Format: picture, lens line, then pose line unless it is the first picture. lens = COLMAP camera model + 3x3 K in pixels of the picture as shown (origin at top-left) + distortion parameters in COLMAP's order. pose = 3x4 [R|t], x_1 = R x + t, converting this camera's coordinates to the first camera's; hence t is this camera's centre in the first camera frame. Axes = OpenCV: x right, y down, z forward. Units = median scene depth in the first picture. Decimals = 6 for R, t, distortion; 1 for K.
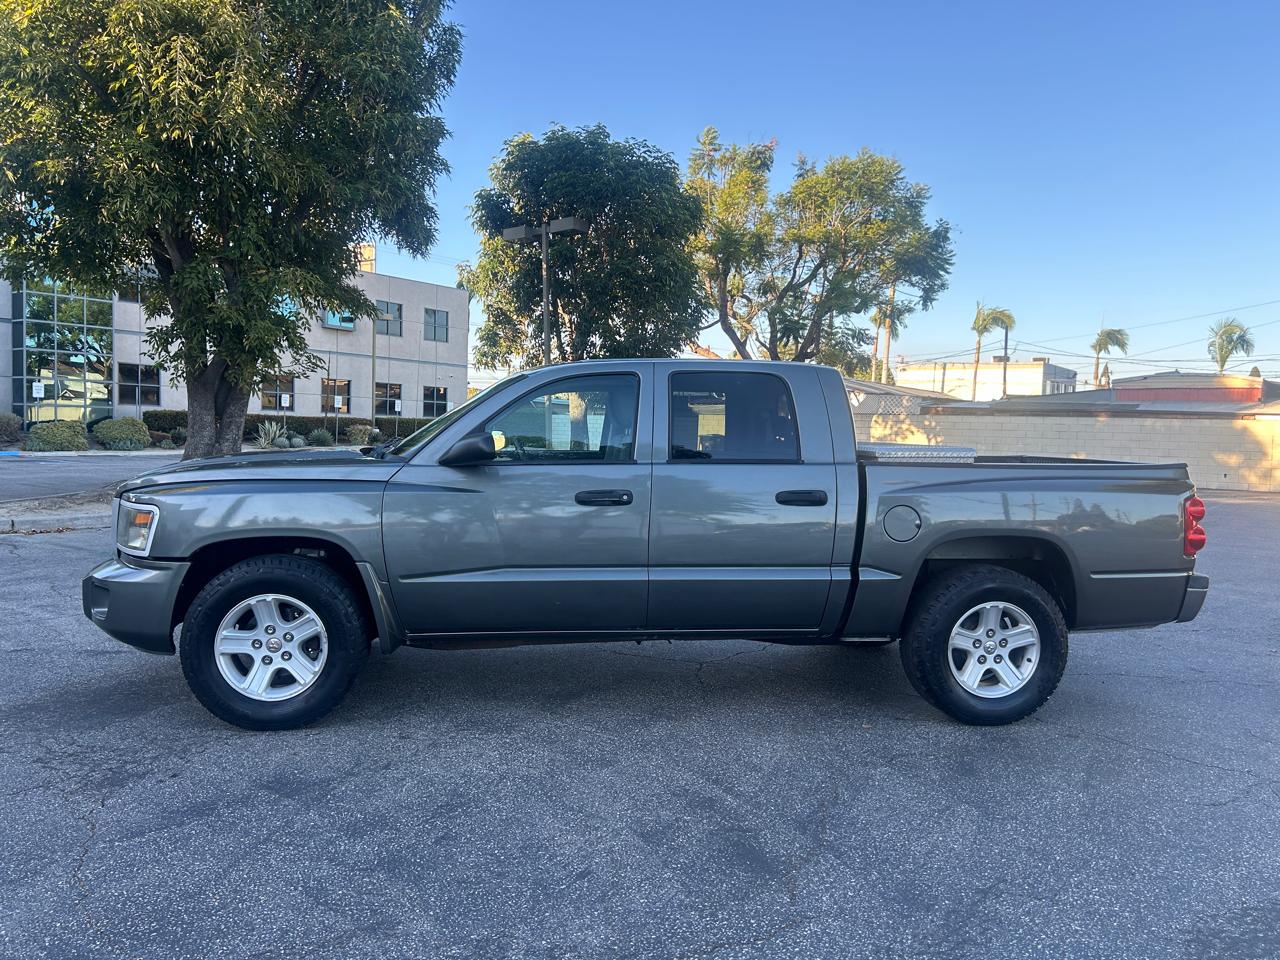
lens RADIAL K [[960.3, 0, 647.8], [0, 960.3, 476.3], [0, 0, 1]] dist [0.048274, -0.051384]
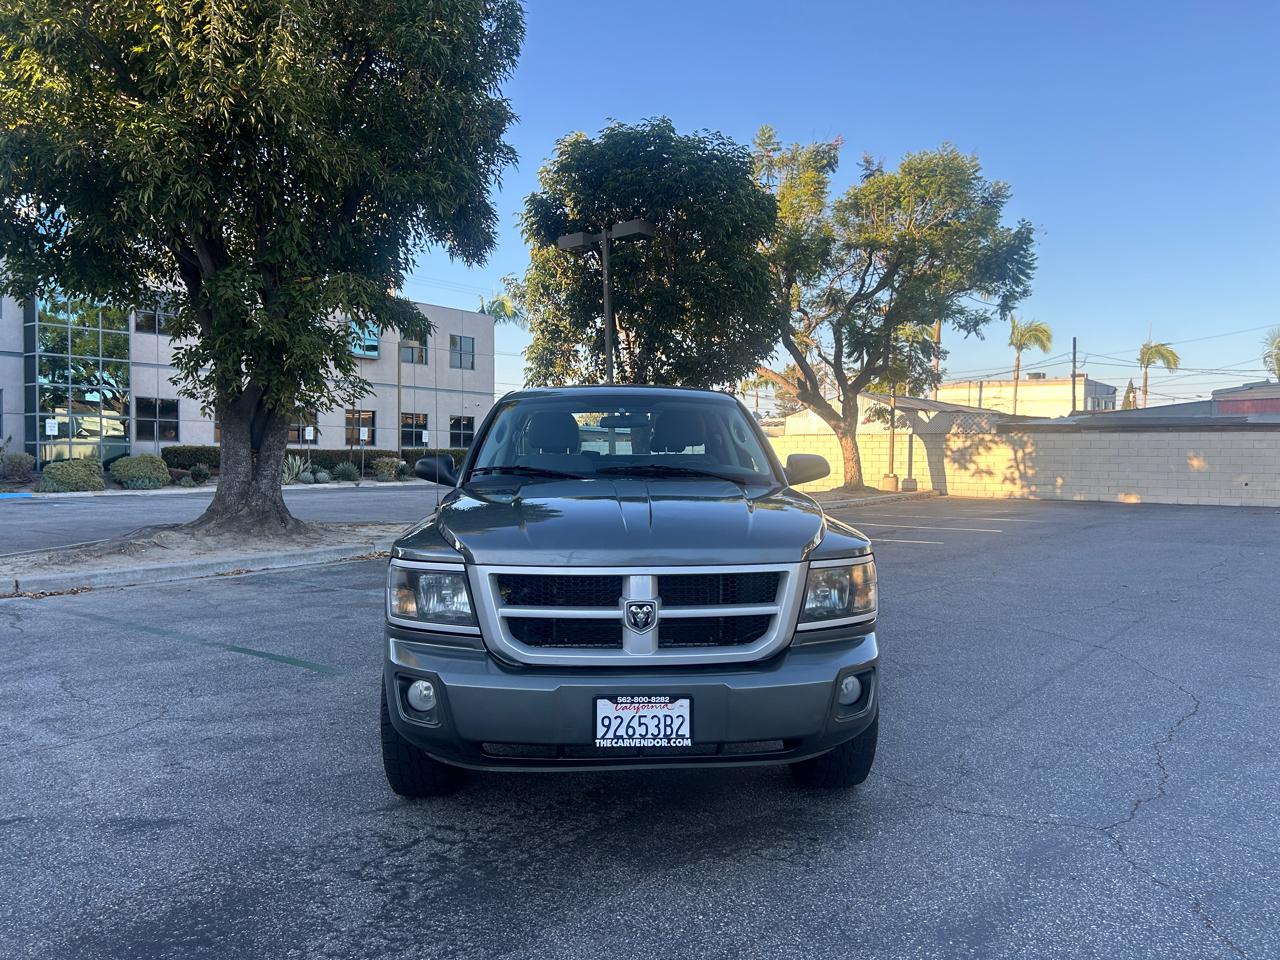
lens RADIAL K [[960.3, 0, 635.4], [0, 960.3, 481.0], [0, 0, 1]] dist [0.048274, -0.051384]
pose [[0.999585, -0.019787, -0.020945, -0.059699], [0.019285, 0.999529, -0.023865, -0.004480], [0.021407, 0.023452, 0.999496, 0.099975]]
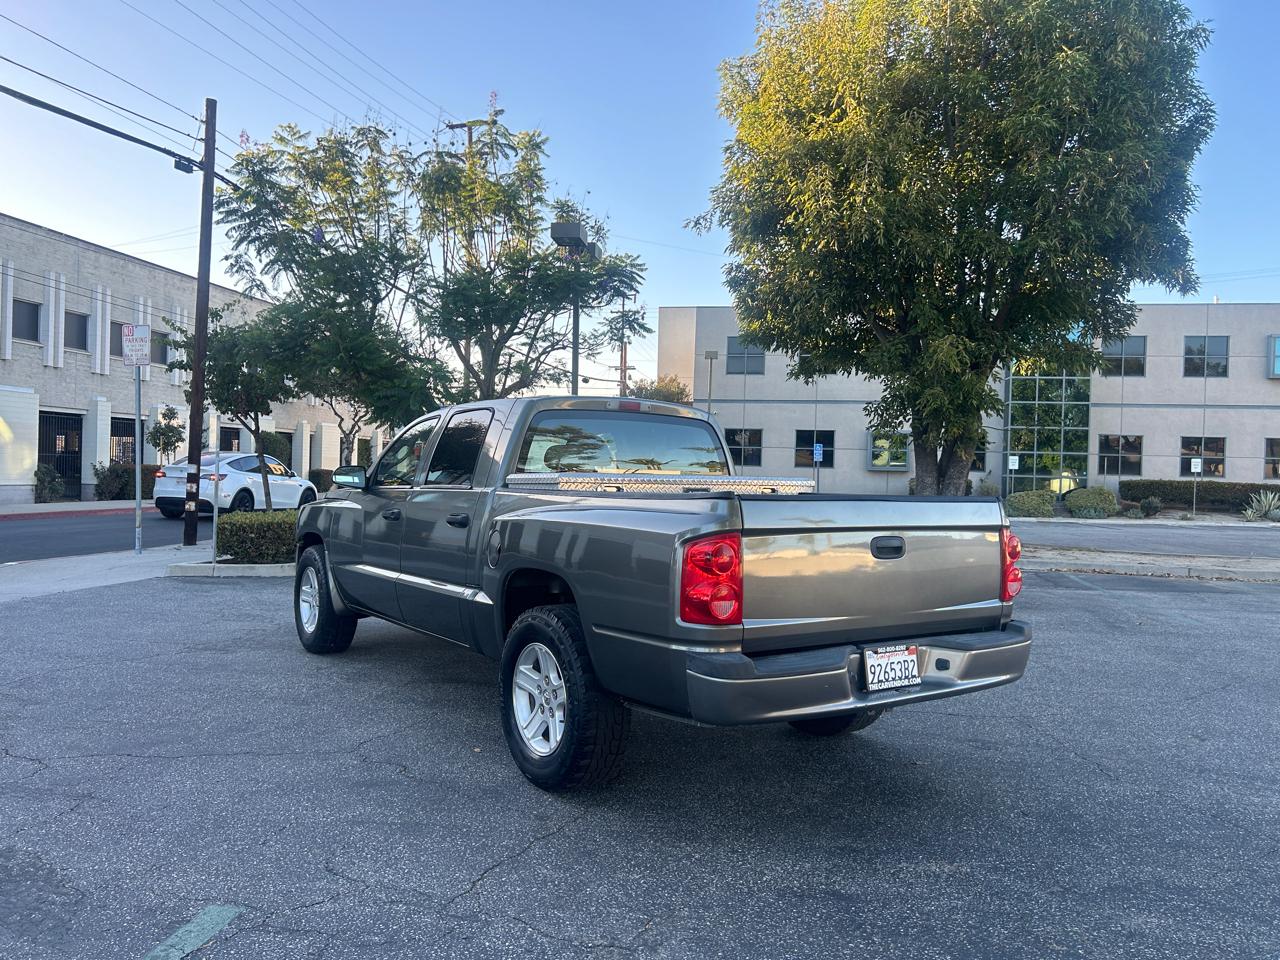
lens RADIAL K [[960.3, 0, 632.2], [0, 960.3, 471.2], [0, 0, 1]] dist [0.048274, -0.051384]
pose [[0.446127, -0.020686, -0.894731, 0.253223], [-0.054534, 0.997247, -0.050247, 0.002550], [0.893307, 0.071210, 0.443770, 0.142969]]
